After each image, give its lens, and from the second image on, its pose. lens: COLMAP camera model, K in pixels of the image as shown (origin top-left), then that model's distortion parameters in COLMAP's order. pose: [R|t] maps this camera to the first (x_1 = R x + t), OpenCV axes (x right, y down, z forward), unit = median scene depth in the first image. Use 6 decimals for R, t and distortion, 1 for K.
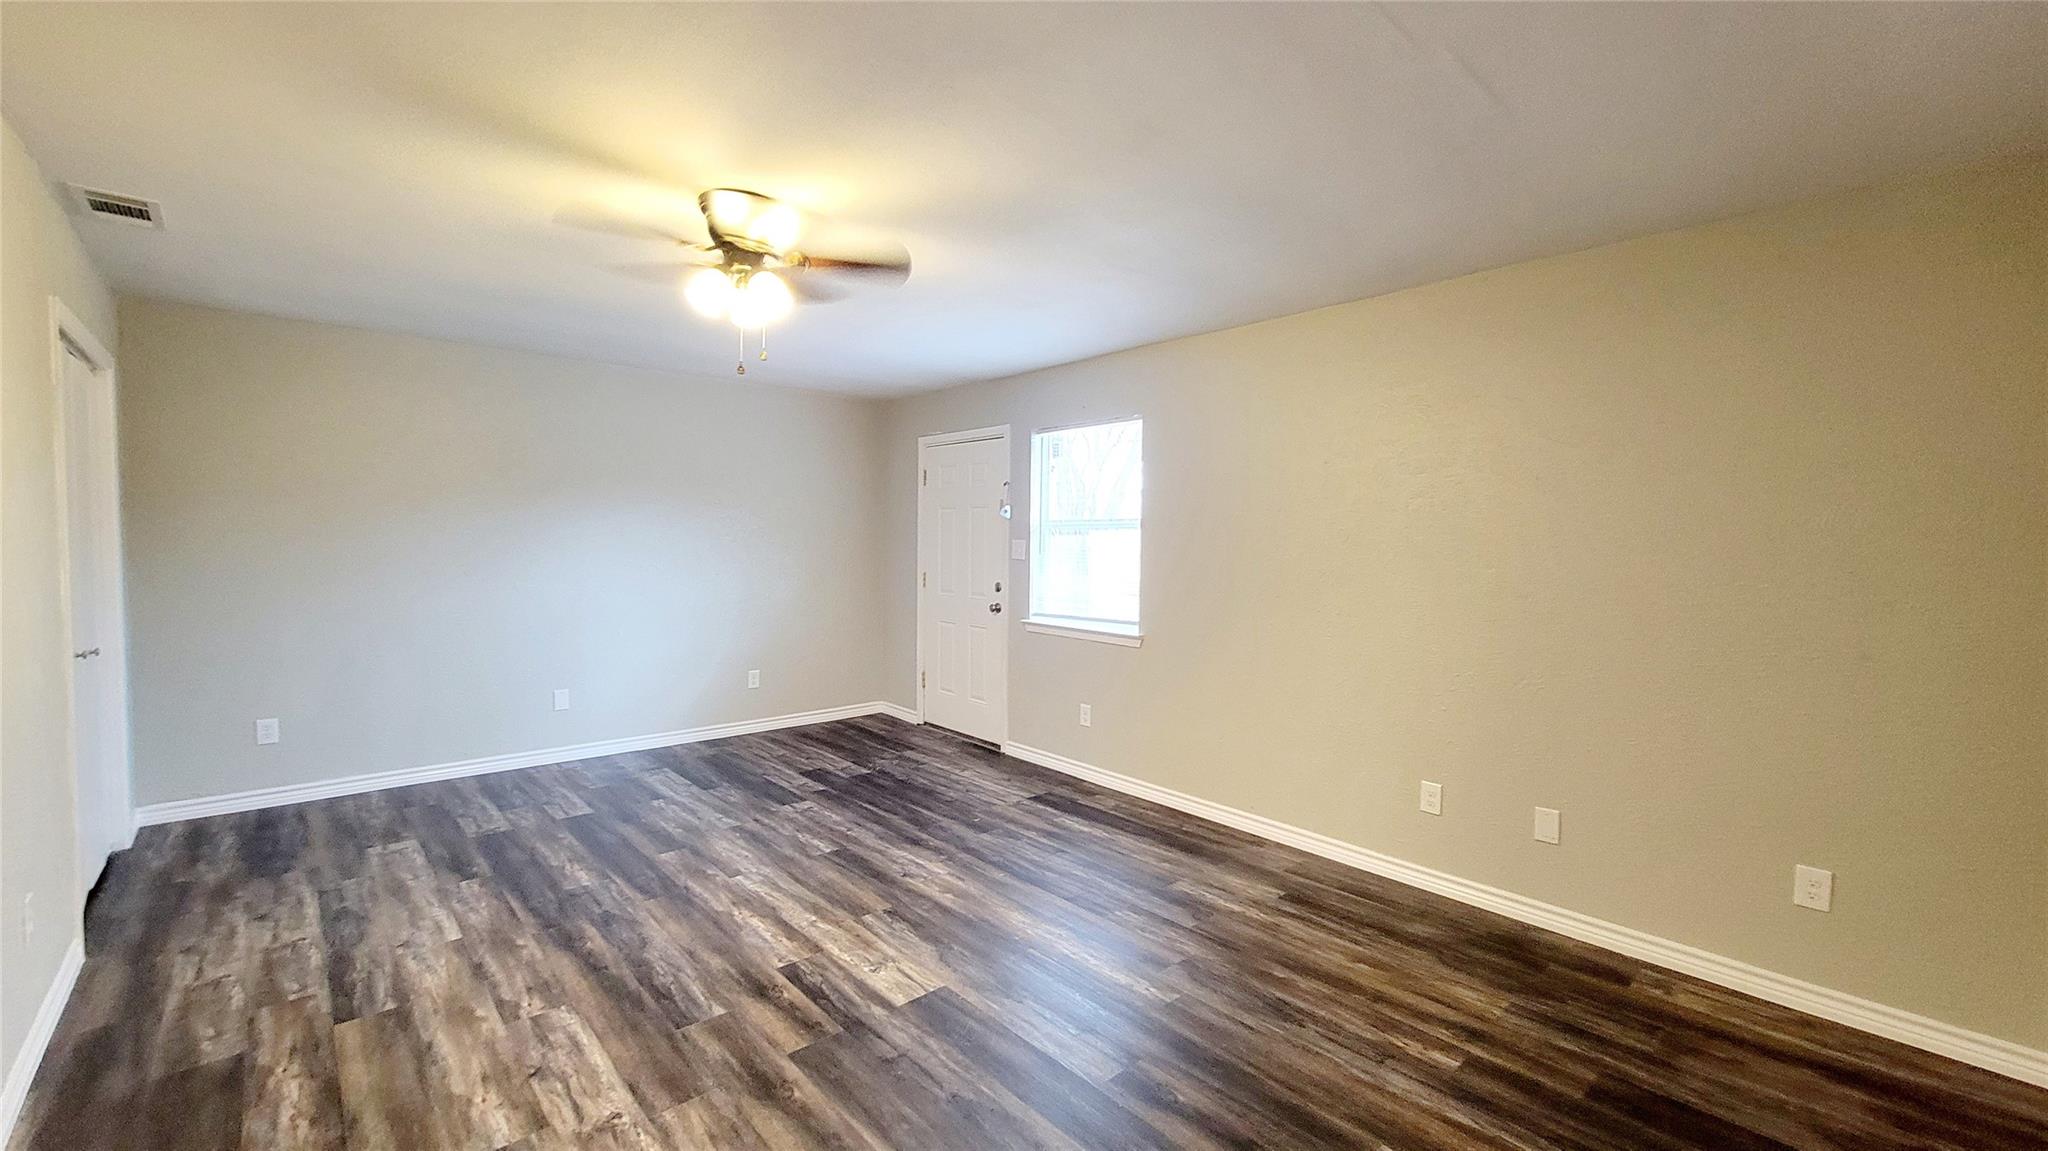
lens RADIAL K [[828.0, 0, 1029.1], [0, 828.0, 575.0], [0, 0, 1]] dist [-0.000265, -0.000982]
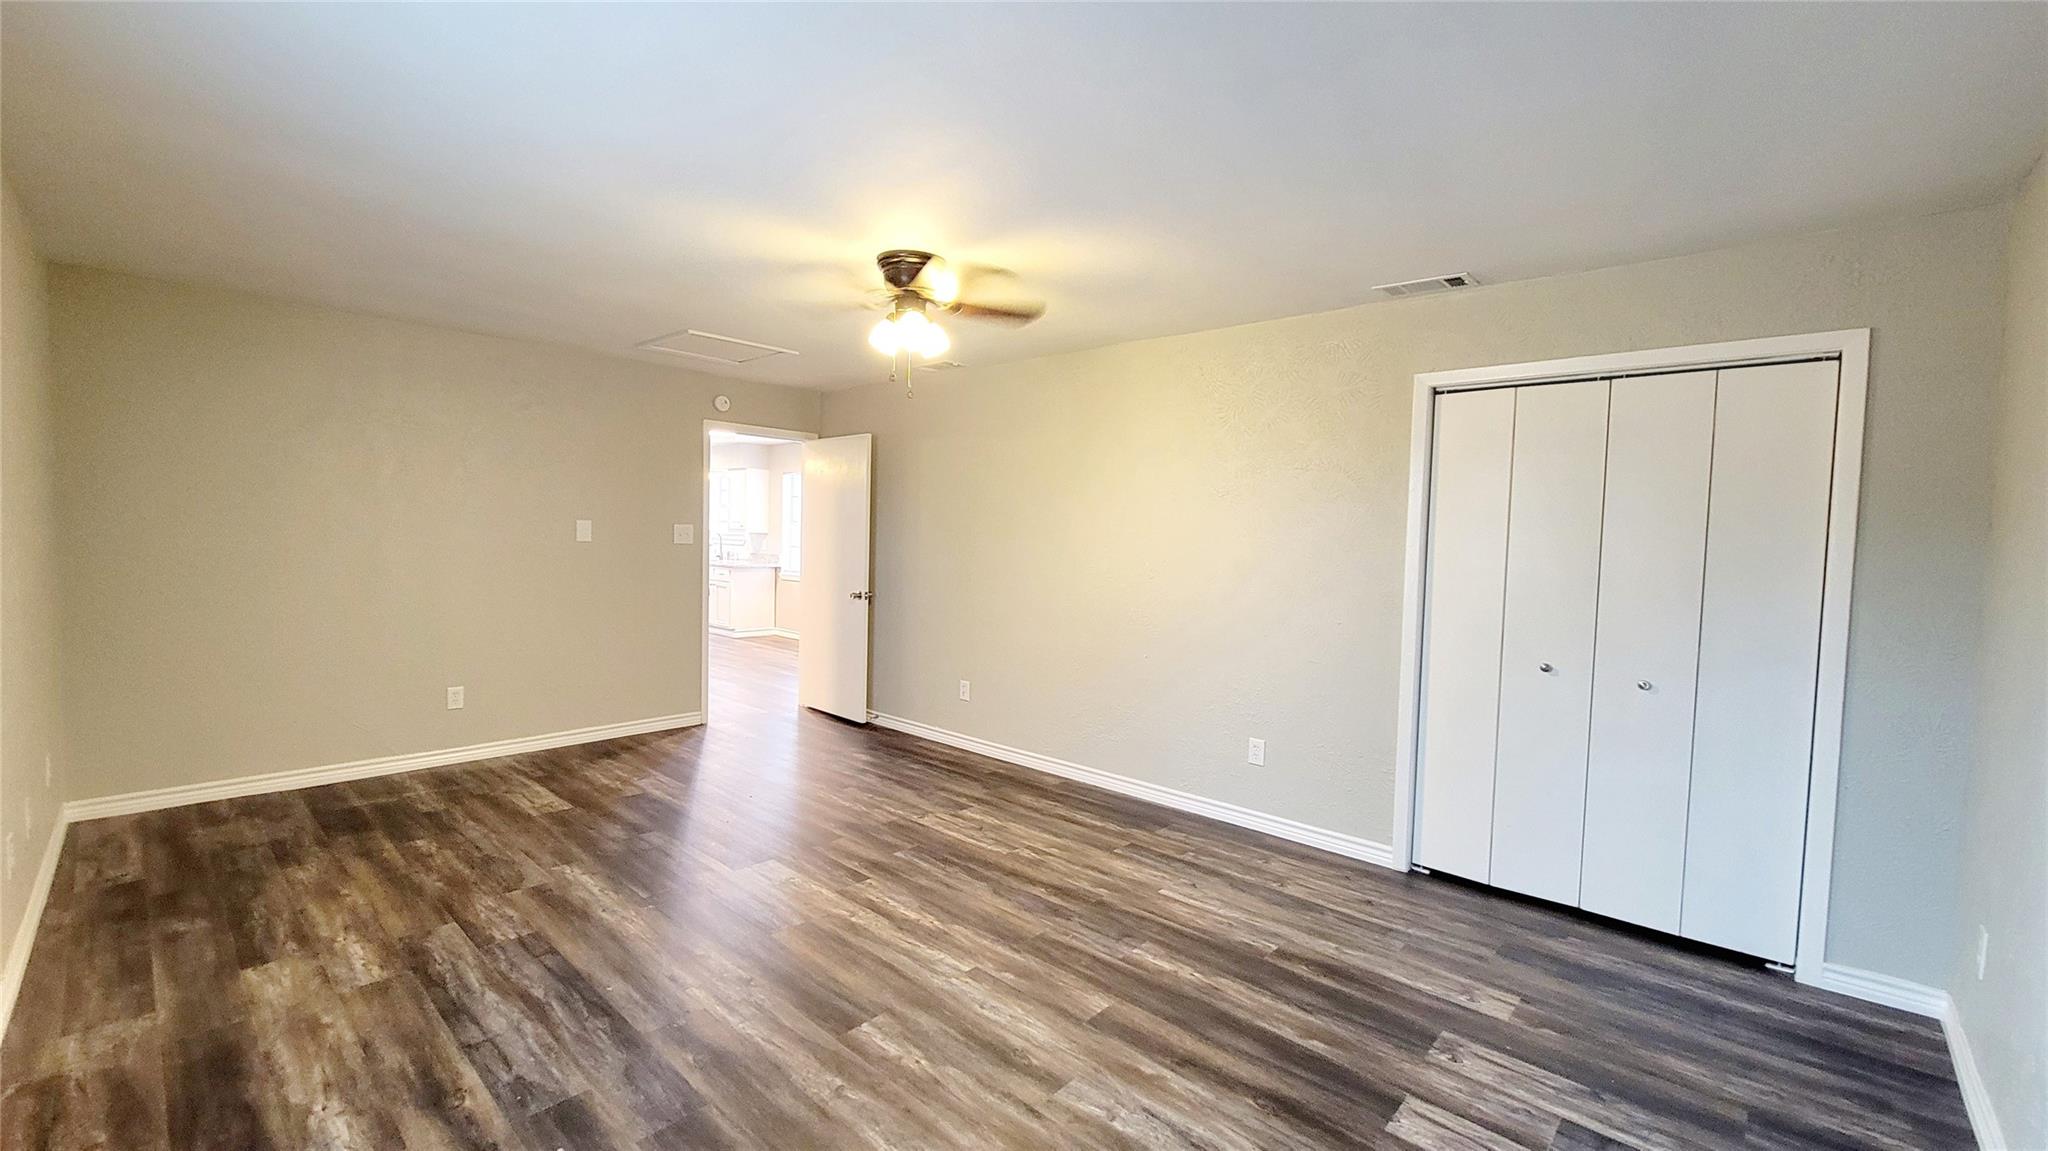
lens RADIAL K [[828.0, 0, 1019.0], [0, 828.0, 577.5], [0, 0, 1]] dist [-0.000265, -0.000982]
pose [[-0.995589, -0.037508, -0.086000, -0.382007], [-0.046072, 0.993933, 0.099872, -0.100597], [0.081732, 0.103394, -0.991277, 2.089624]]
